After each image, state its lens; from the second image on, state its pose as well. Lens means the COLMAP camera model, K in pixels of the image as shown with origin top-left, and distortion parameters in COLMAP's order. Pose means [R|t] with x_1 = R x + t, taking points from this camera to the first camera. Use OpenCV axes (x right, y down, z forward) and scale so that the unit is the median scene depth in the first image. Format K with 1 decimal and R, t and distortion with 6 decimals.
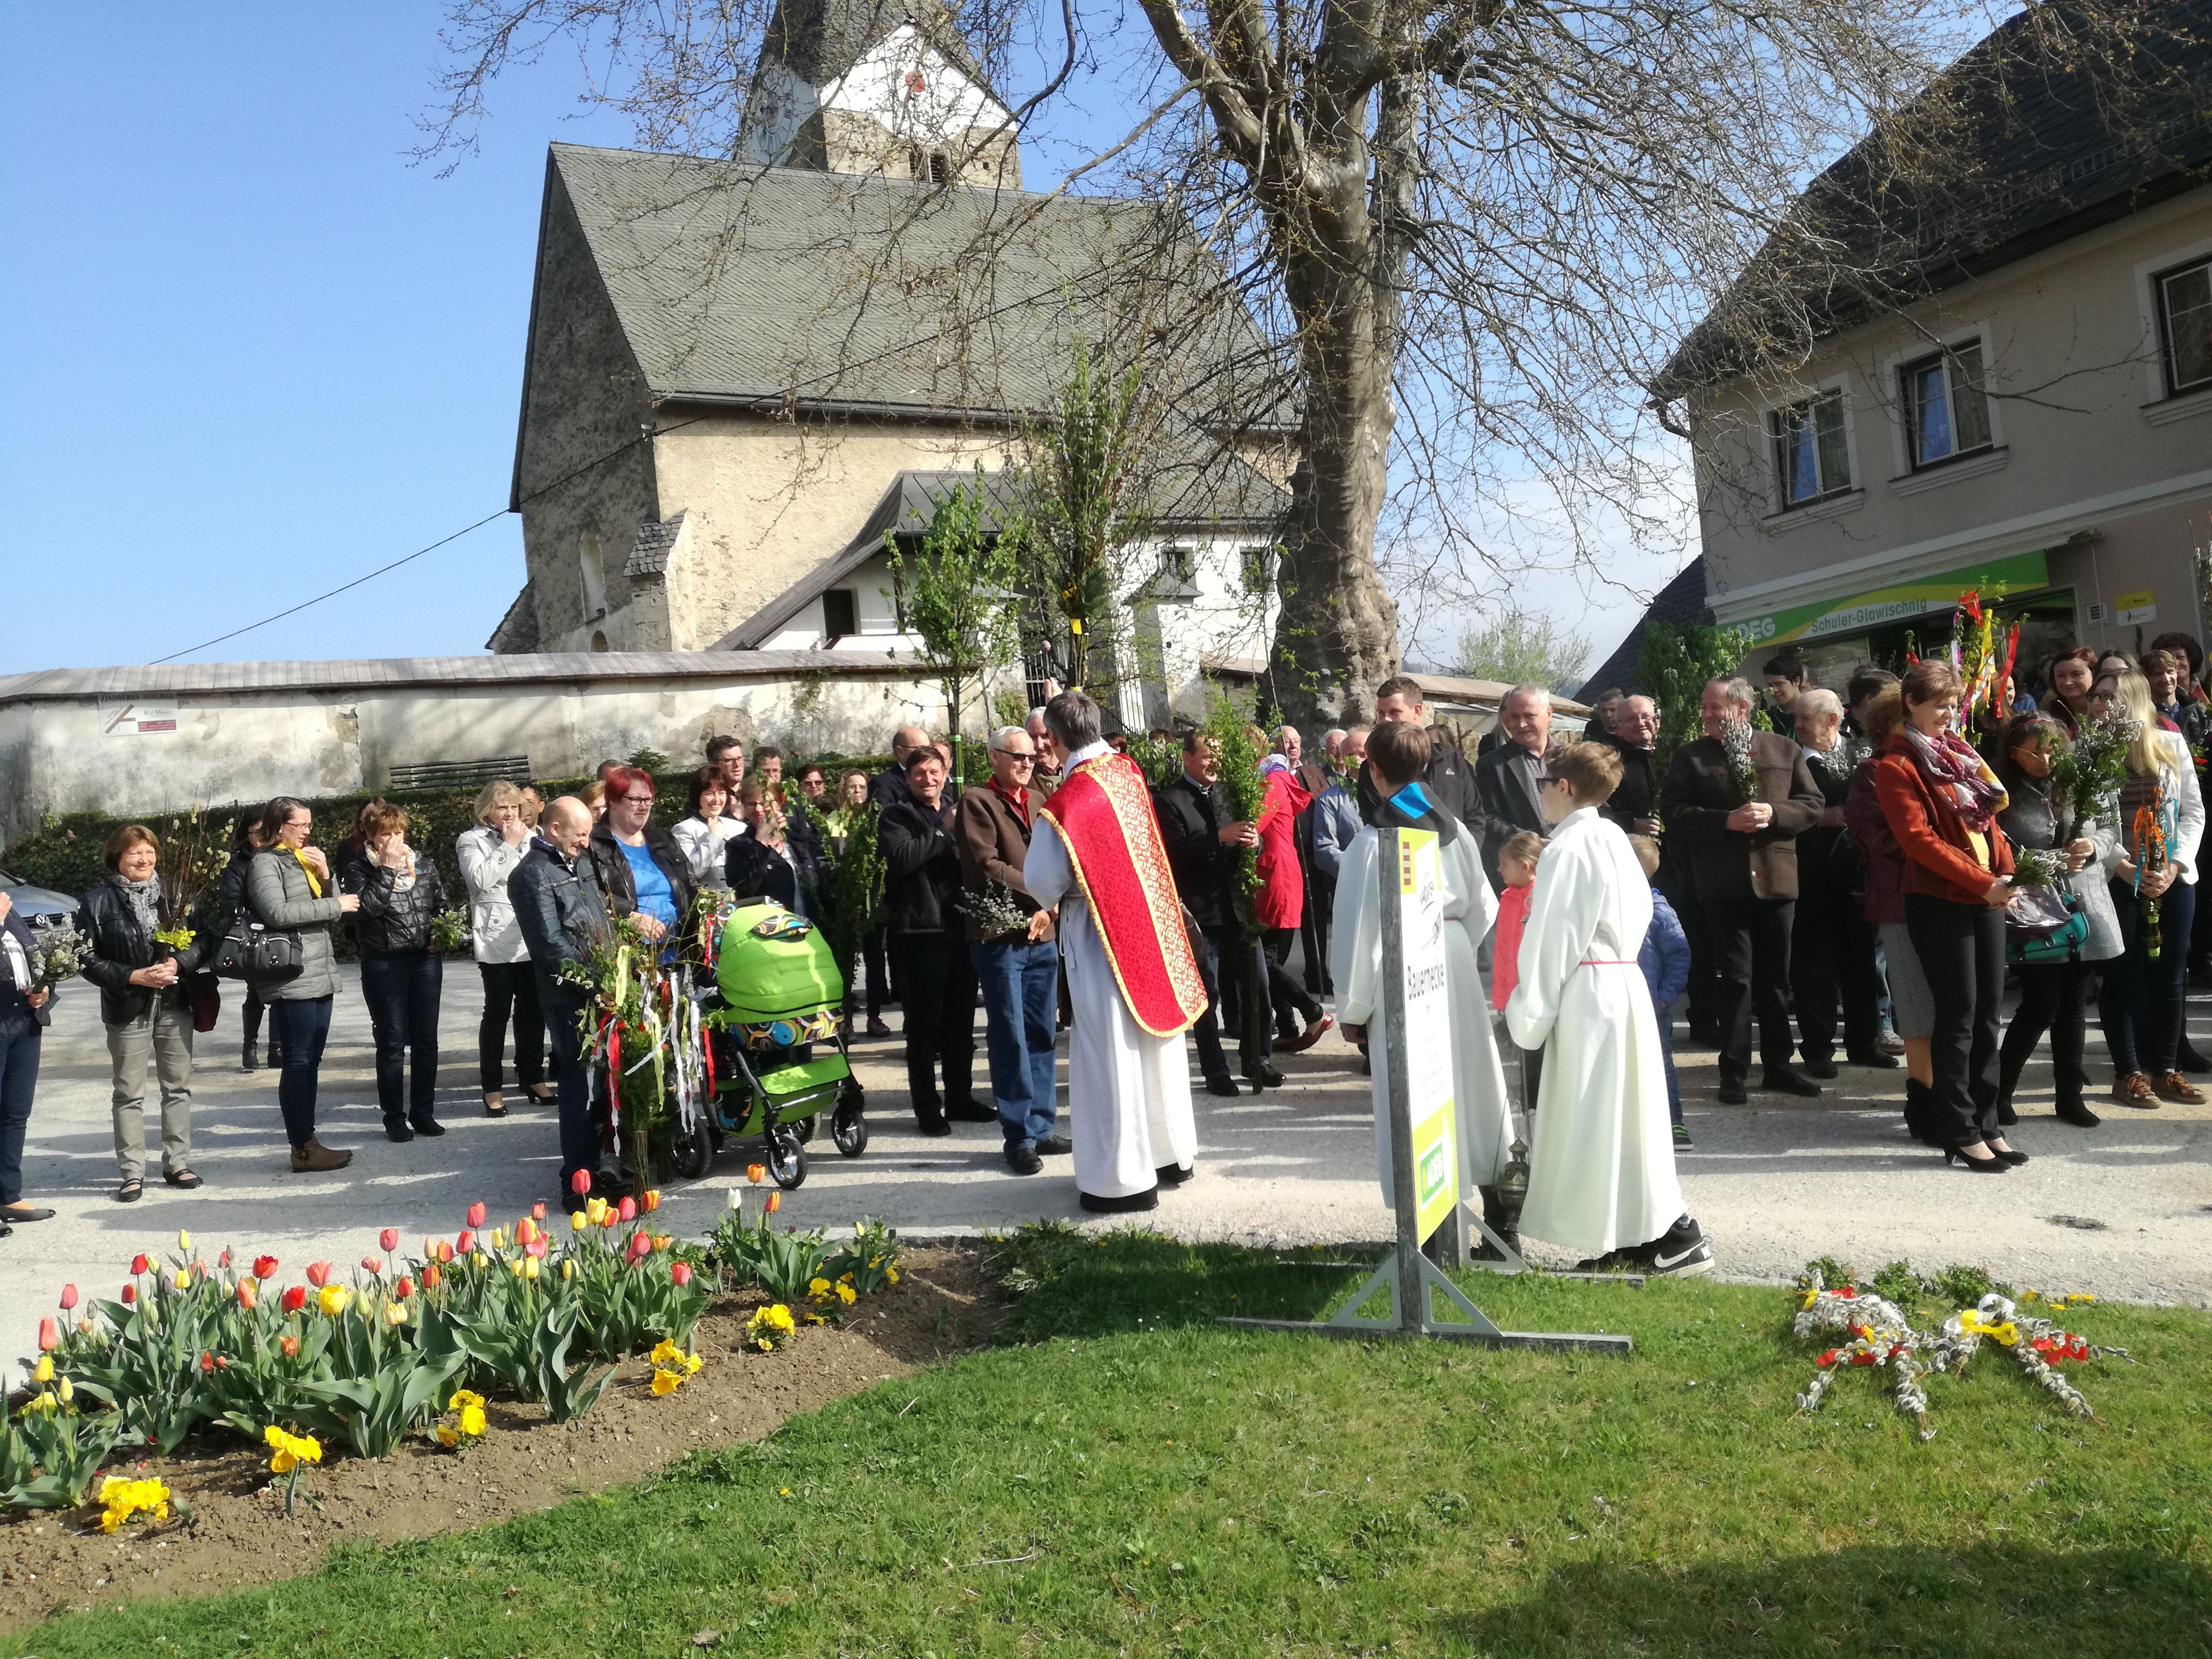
lens RADIAL K [[1844.5, 0, 1158.6], [0, 1844.5, 830.4], [0, 0, 1]] dist [0.116012, -0.242549]
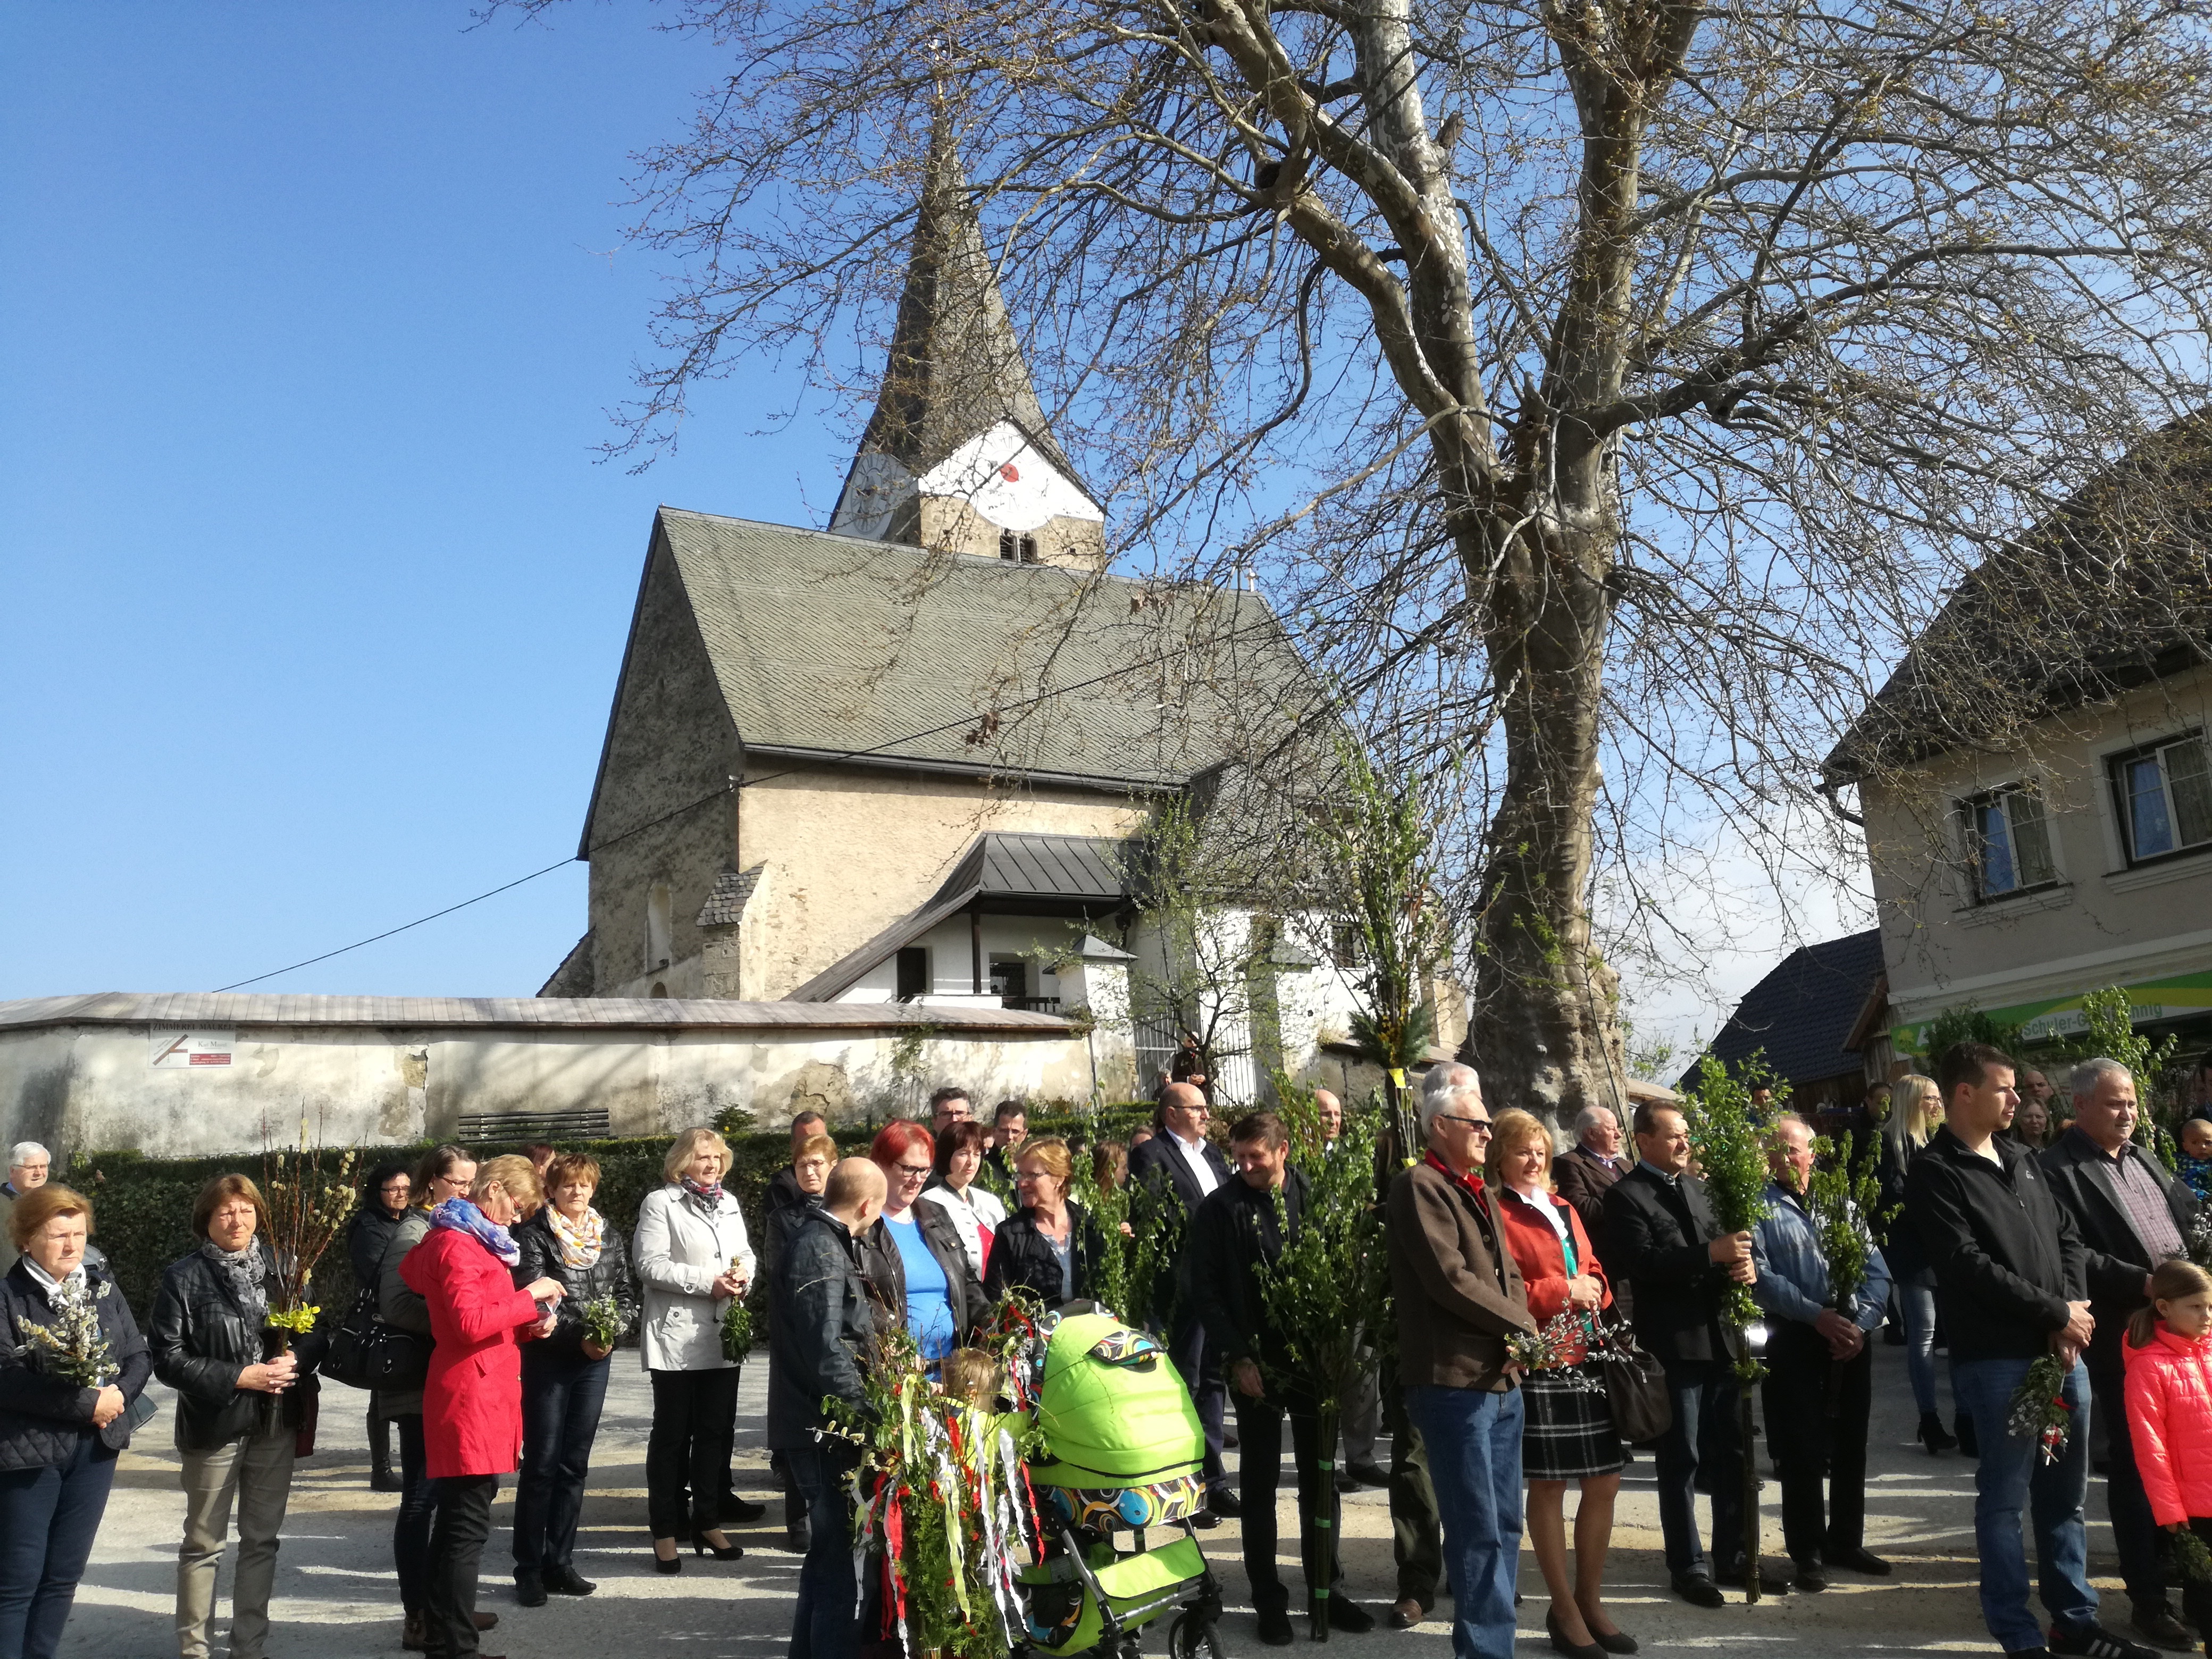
lens RADIAL K [[1821.2, 0, 1148.3], [0, 1821.2, 829.1], [0, 0, 1]] dist [0.172107, -0.364103]
pose [[0.999060, 0.041754, -0.011606, -0.064362], [-0.043248, 0.977784, -0.205107, 0.000127], [0.002784, 0.205416, 0.978671, 0.081057]]
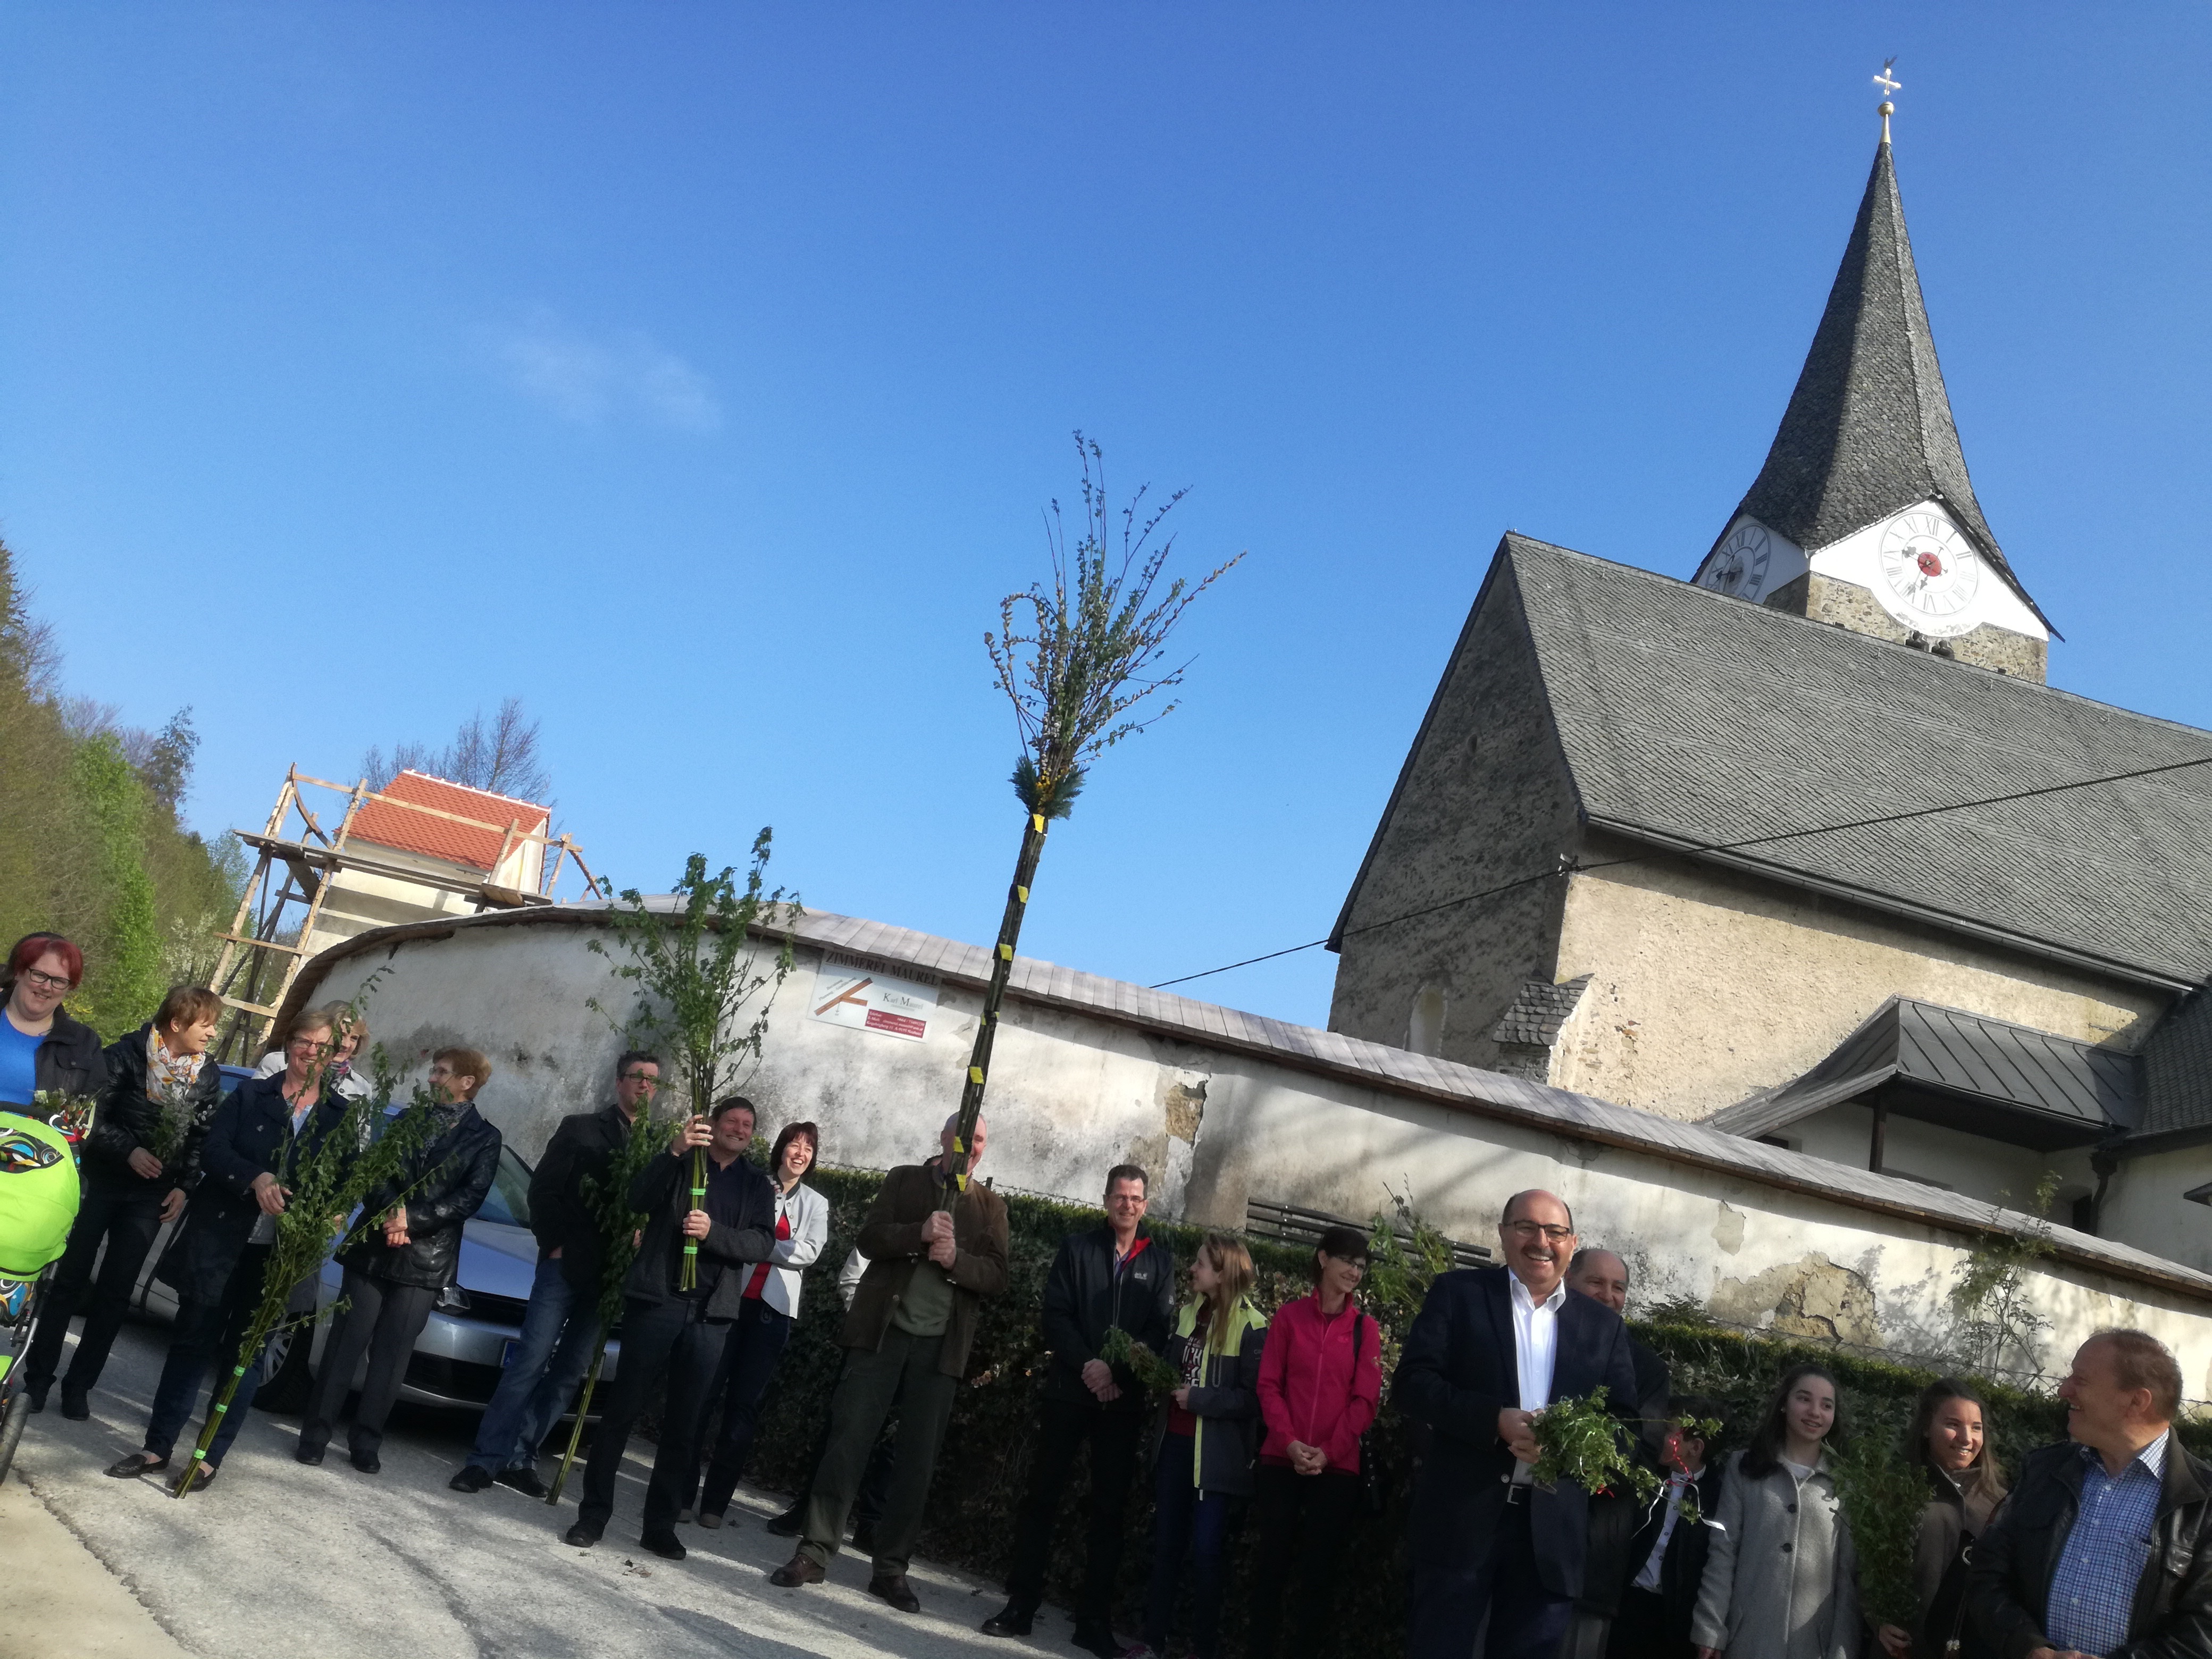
lens RADIAL K [[1821.2, 0, 1148.3], [0, 1821.2, 829.1], [0, 0, 1]] dist [0.172107, -0.364103]
pose [[0.910641, 0.182201, -0.370858, -0.235263], [-0.287606, 0.923921, -0.252296, 0.006966], [0.296675, 0.336412, 0.893762, 0.440767]]
